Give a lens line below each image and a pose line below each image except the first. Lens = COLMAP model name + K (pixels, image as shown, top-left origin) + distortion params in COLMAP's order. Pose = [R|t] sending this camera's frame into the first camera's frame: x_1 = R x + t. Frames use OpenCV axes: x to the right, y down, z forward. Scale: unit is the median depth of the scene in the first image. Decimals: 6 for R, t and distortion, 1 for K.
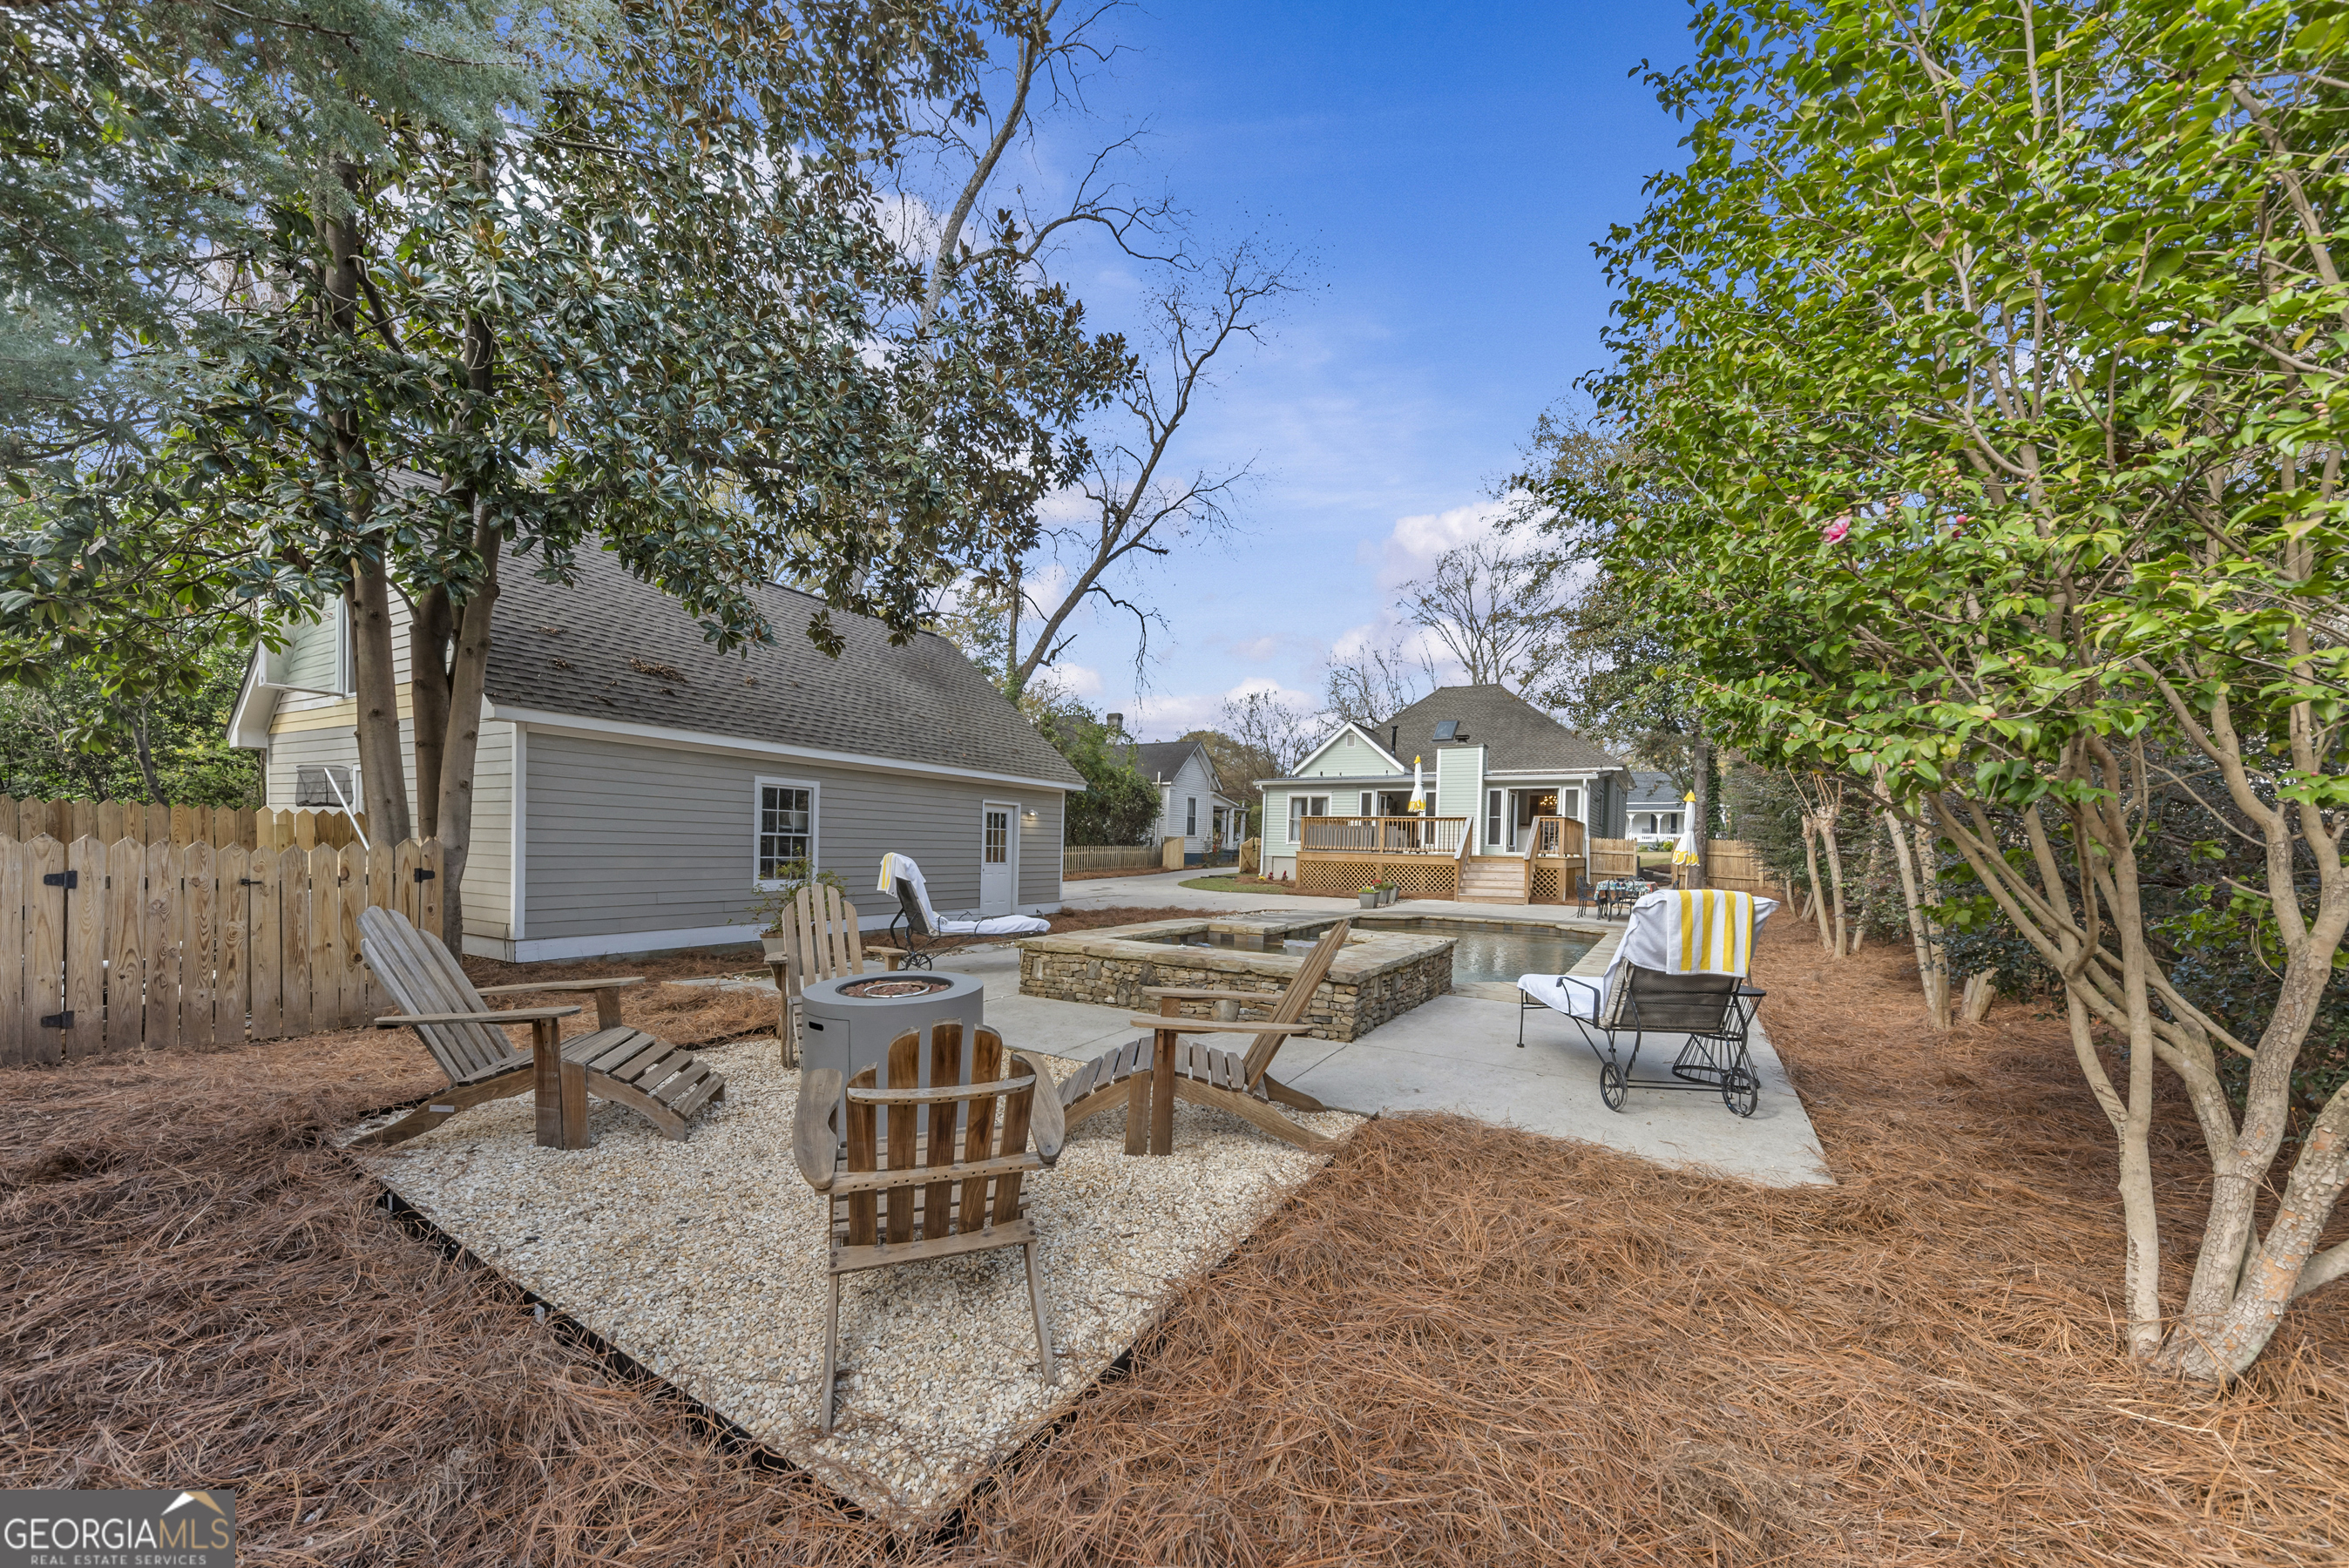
lens RADIAL K [[848.8, 0, 1137.9], [0, 848.8, 856.3], [0, 0, 1]] dist [0.000703, 0.000073]
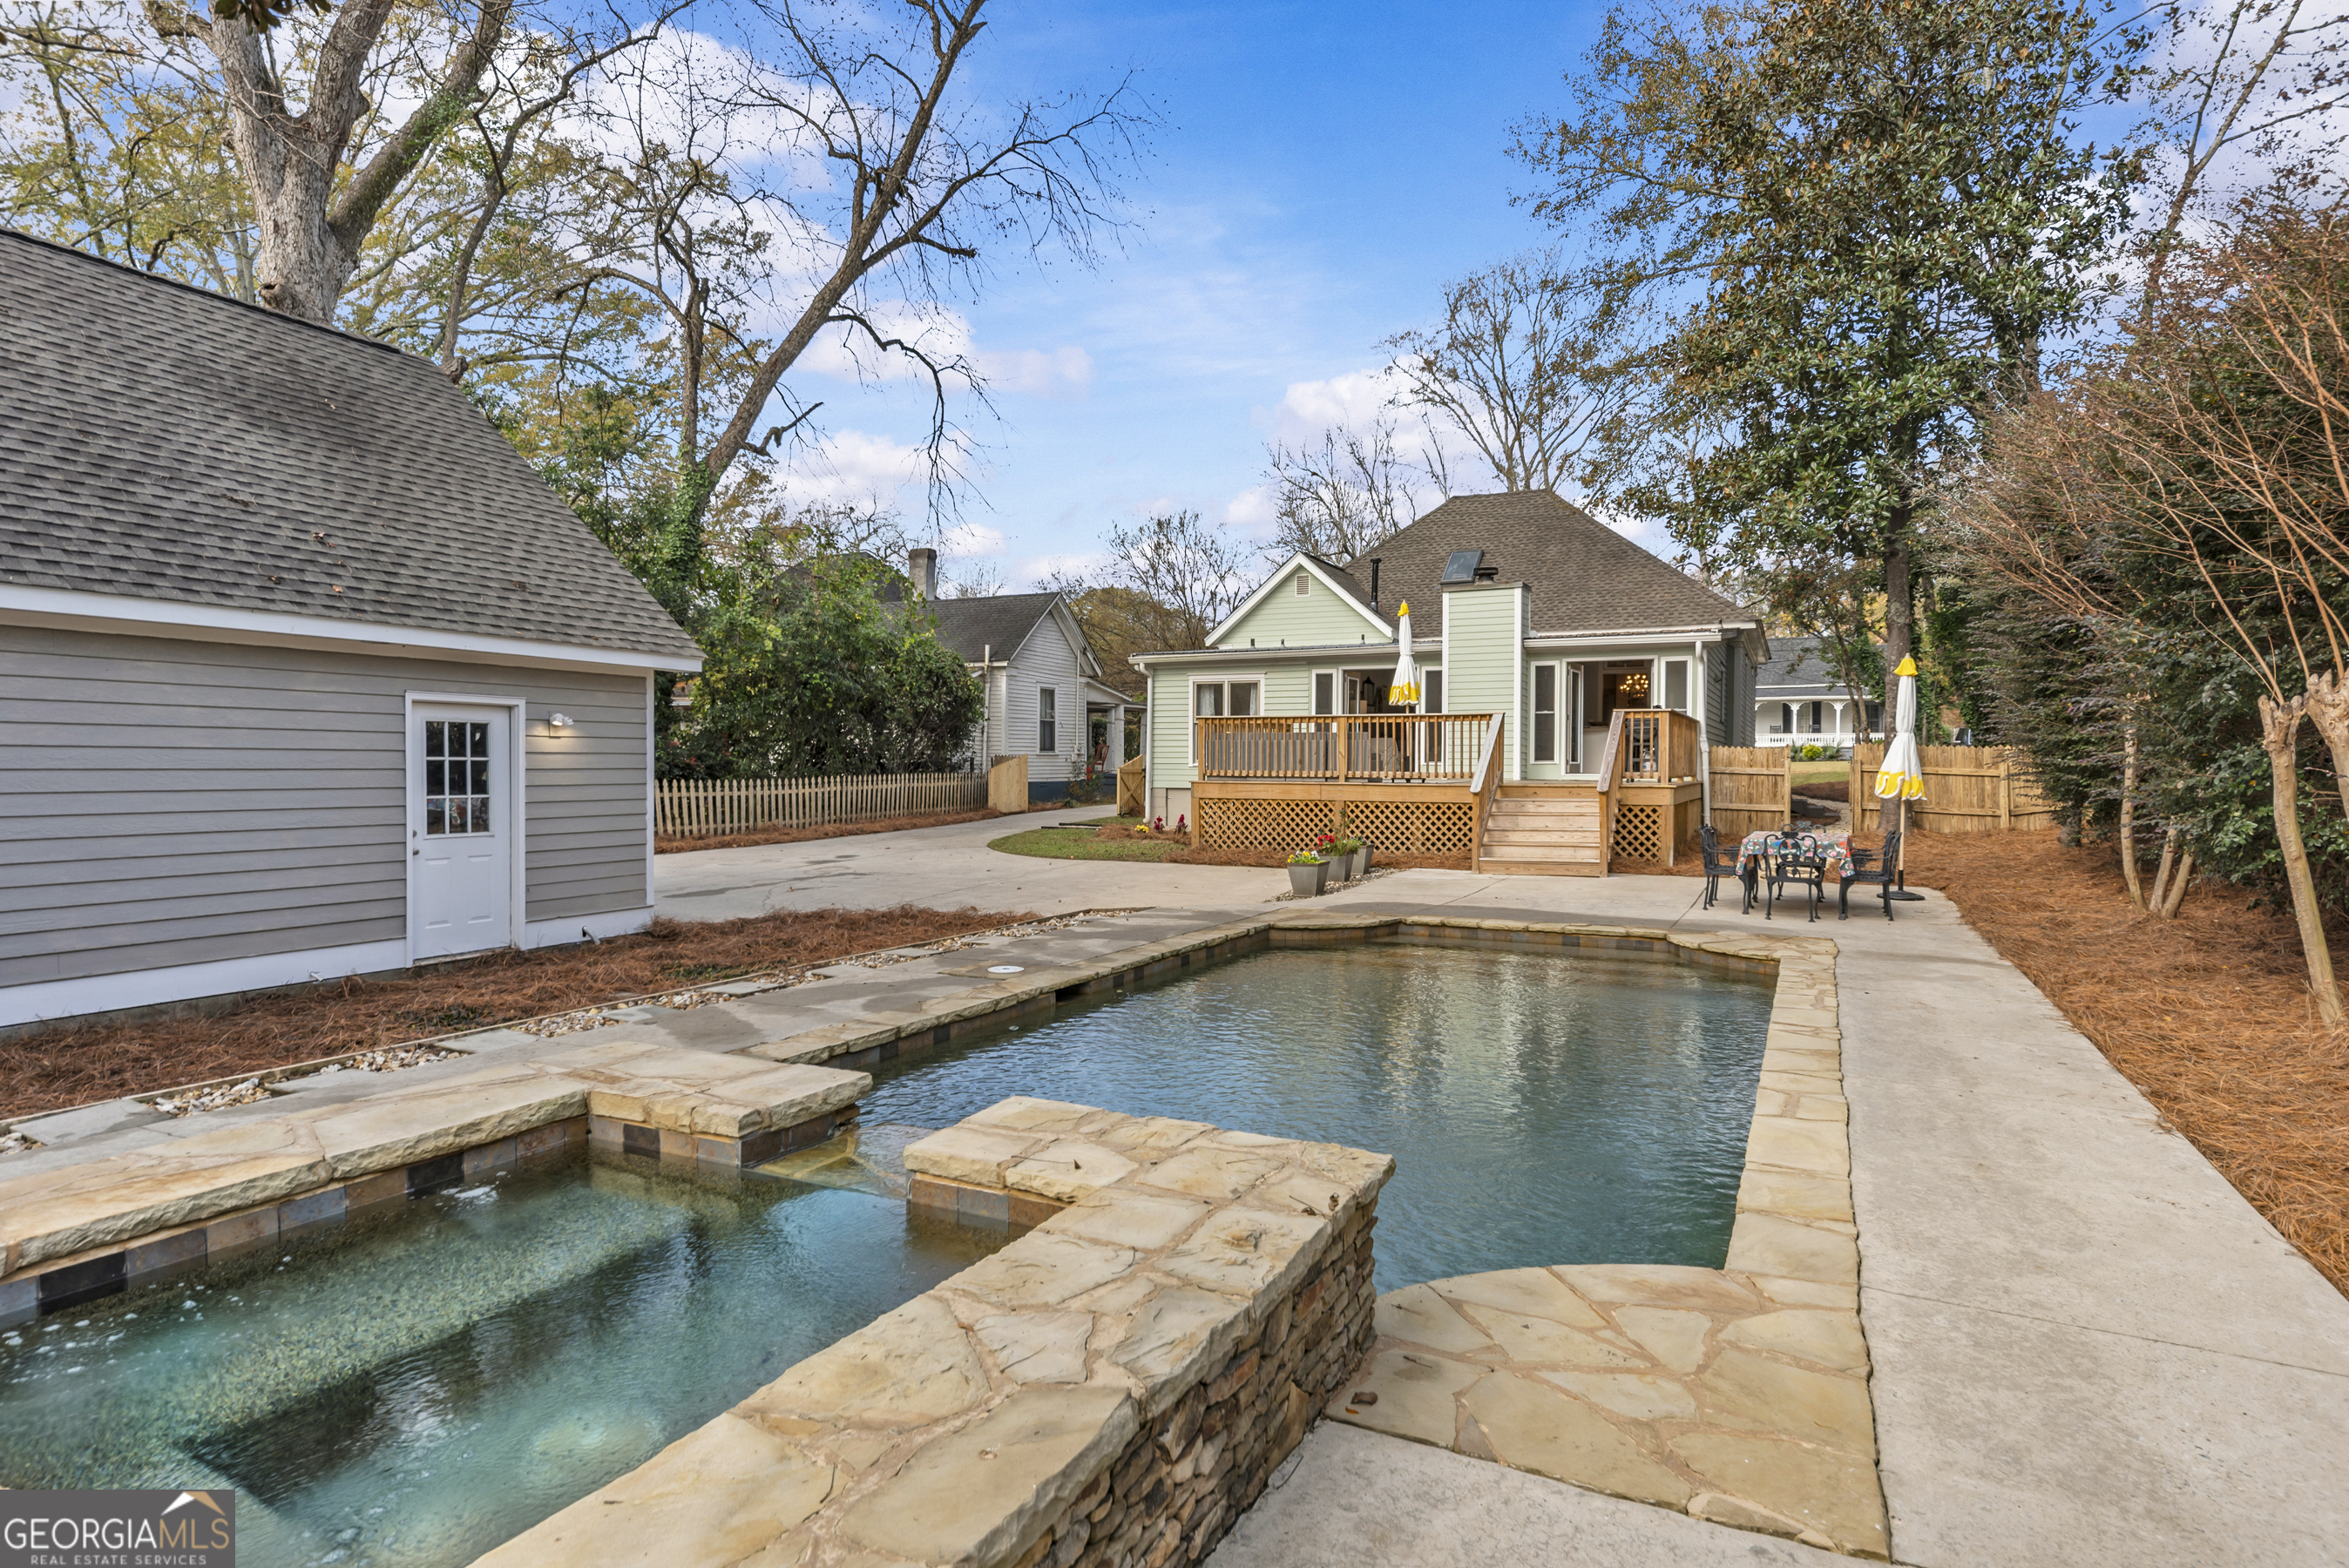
lens RADIAL K [[1275.6, 0, 1135.7], [0, 1275.6, 783.0], [0, 0, 1]] dist [0.006773, -0.004011]
pose [[0.996263, -0.021767, 0.083588, 0.067428], [0.021542, 0.999762, 0.003588, -0.007129], [-0.083646, -0.001774, 0.996494, 0.153717]]
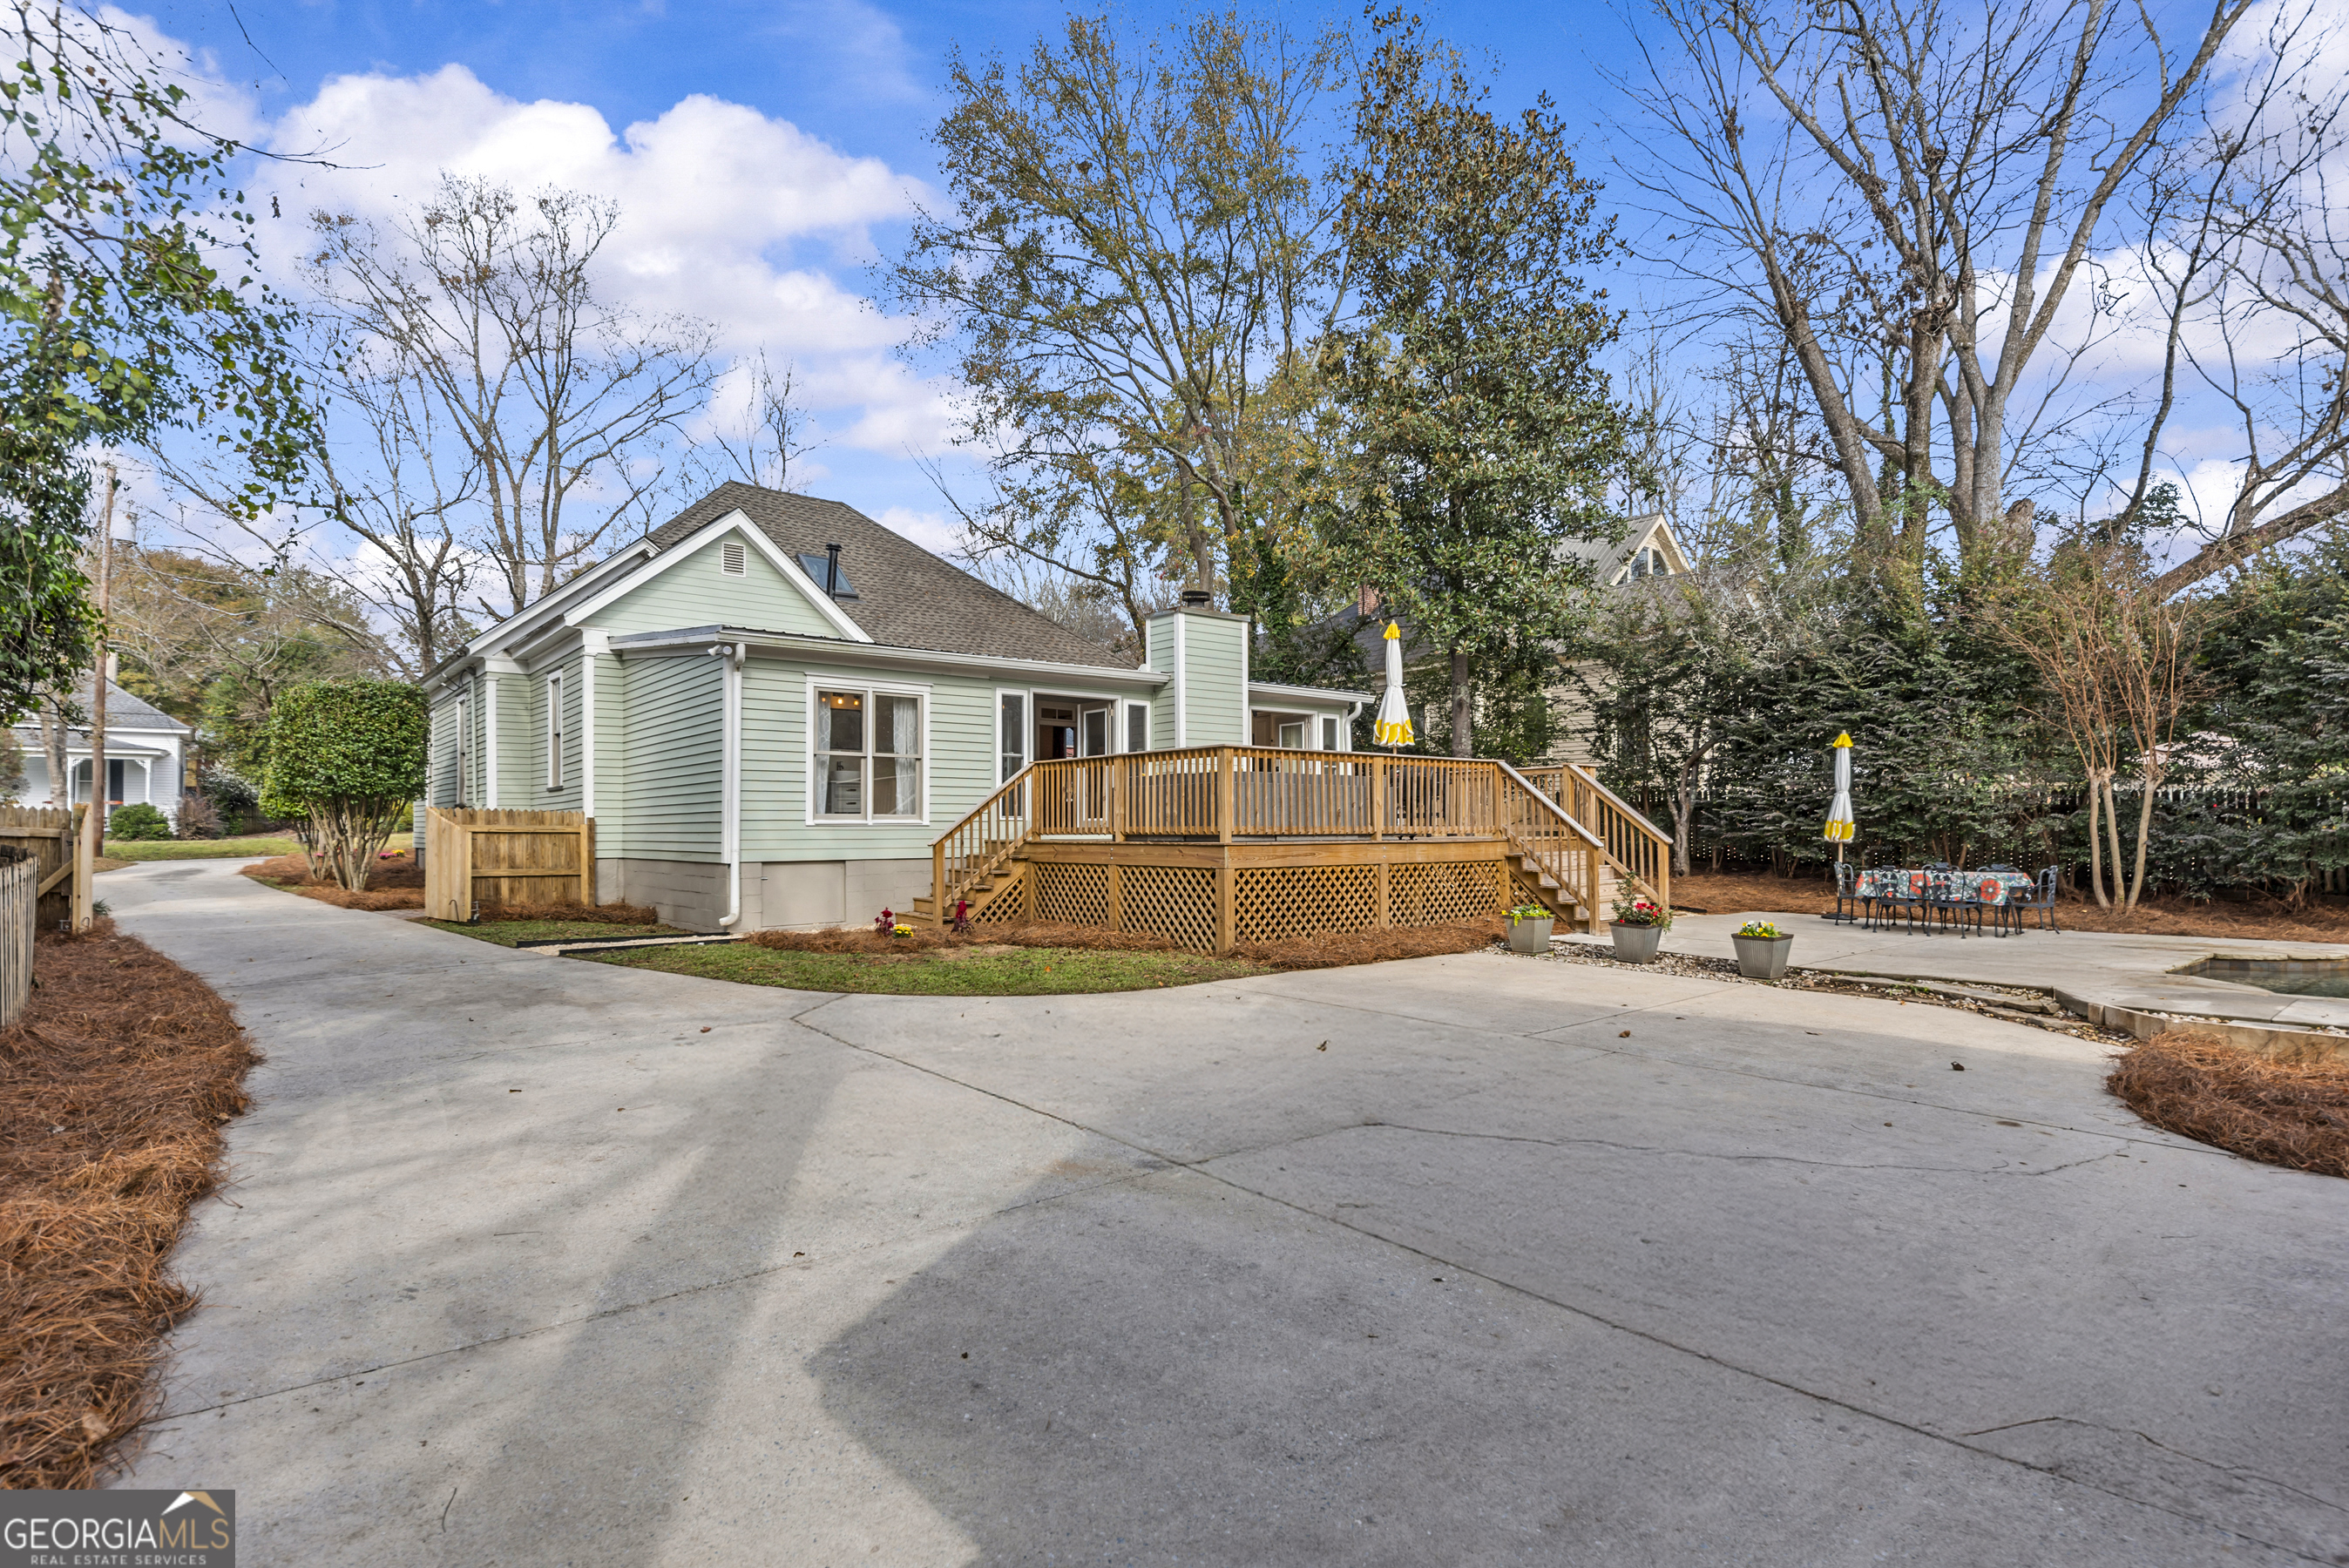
lens RADIAL K [[1238.6, 0, 1158.4], [0, 1238.6, 797.5], [0, 0, 1]] dist [0.020343, -0.000032]
pose [[0.328073, 0.006714, 0.944629, -0.247111], [0.023579, 0.999605, -0.015294, -0.014202], [-0.944358, 0.027291, 0.327785, 0.694637]]
